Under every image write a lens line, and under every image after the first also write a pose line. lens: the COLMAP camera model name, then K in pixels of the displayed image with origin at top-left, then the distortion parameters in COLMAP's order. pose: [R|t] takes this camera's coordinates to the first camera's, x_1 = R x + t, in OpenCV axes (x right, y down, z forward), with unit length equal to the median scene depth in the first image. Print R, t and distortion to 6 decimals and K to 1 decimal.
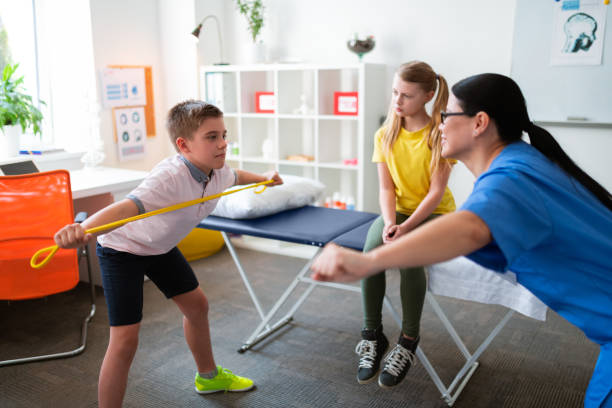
lens RADIAL K [[566.6, 0, 306.4], [0, 566.6, 209.3], [0, 0, 1]] dist [-0.027842, 0.000000]
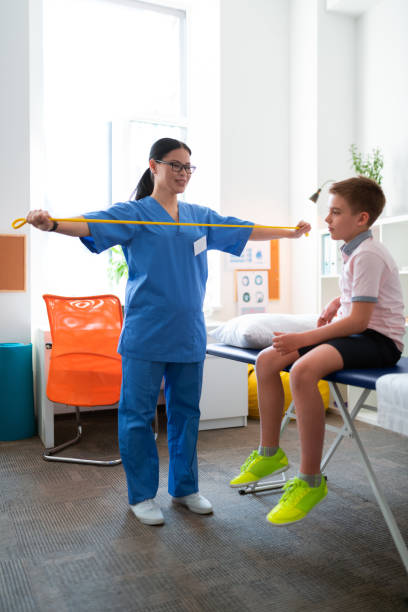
lens RADIAL K [[566.6, 0, 203.4], [0, 566.6, 304.1], [0, 0, 1]] dist [-0.027842, 0.000000]
pose [[0.827293, 0.015849, -0.561547, 0.215532], [-0.128198, 0.978552, -0.161248, 0.067169], [0.546948, 0.205389, 0.811581, 0.096933]]
